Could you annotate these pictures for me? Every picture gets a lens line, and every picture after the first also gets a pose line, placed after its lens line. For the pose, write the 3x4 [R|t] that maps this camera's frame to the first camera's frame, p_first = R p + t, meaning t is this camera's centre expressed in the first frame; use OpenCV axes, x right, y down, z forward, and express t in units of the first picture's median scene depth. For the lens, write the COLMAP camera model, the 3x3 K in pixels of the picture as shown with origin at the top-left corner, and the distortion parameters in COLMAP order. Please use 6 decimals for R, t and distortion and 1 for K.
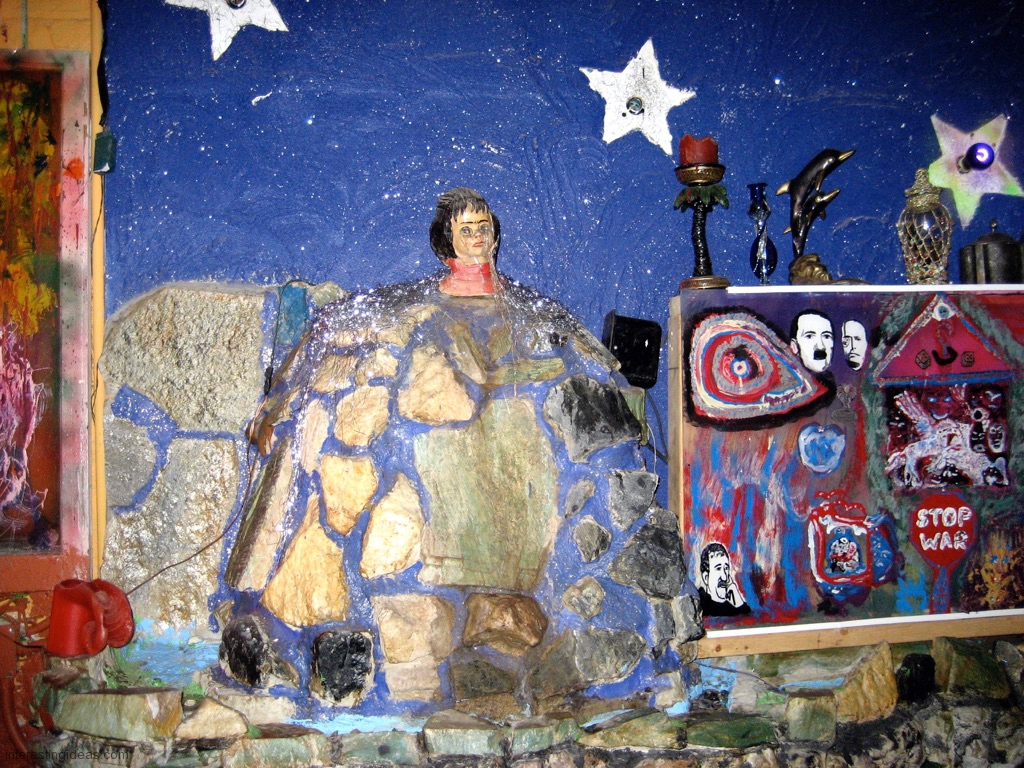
lens RADIAL K [[1118.8, 0, 512.1], [0, 1118.8, 384.7], [0, 0, 1]] dist [-0.021629, 0.000000]
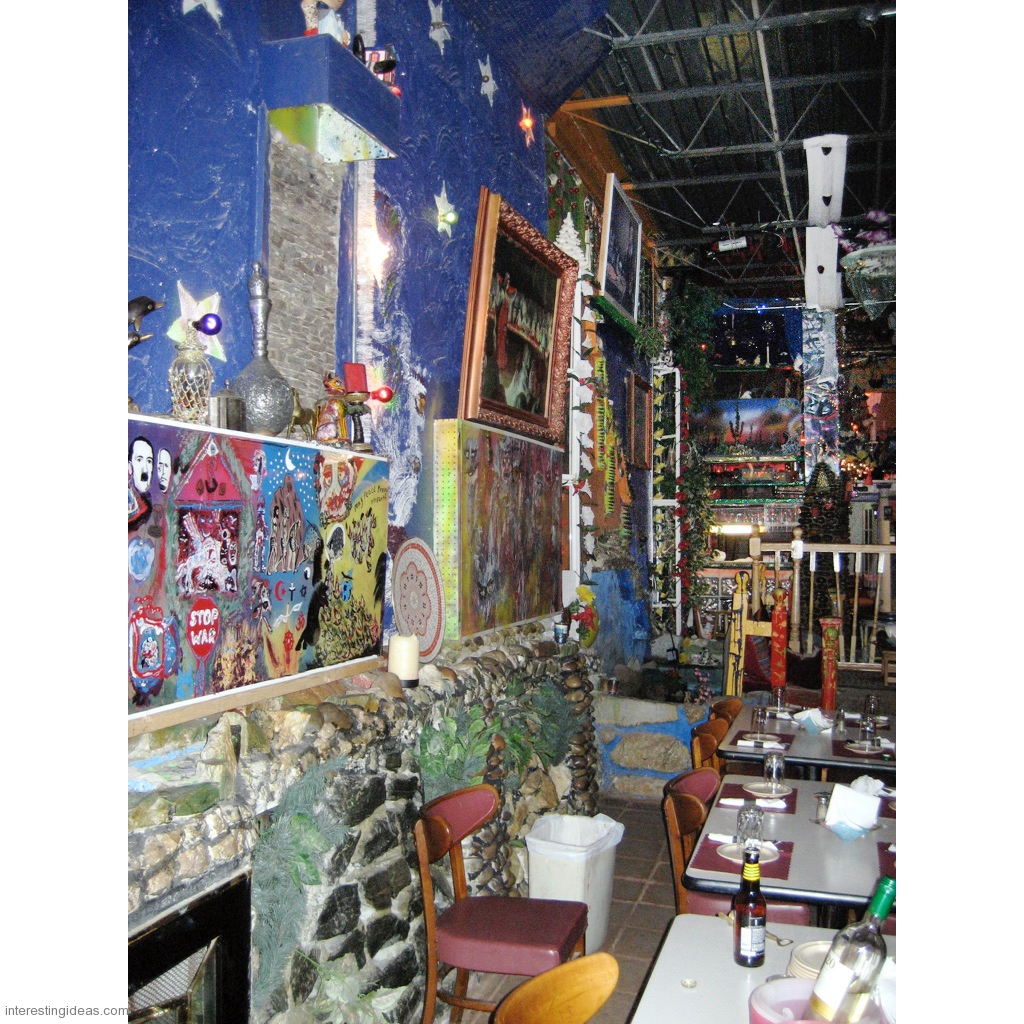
lens RADIAL K [[1075.9, 0, 511.8], [0, 1075.9, 513.2], [0, 0, 1]] dist [-0.002979, 0.000000]
pose [[0.494601, 0.050112, 0.867675, -0.476194], [-0.051519, 0.998271, -0.028287, 0.021170], [-0.867592, -0.030711, 0.496327, 0.128122]]
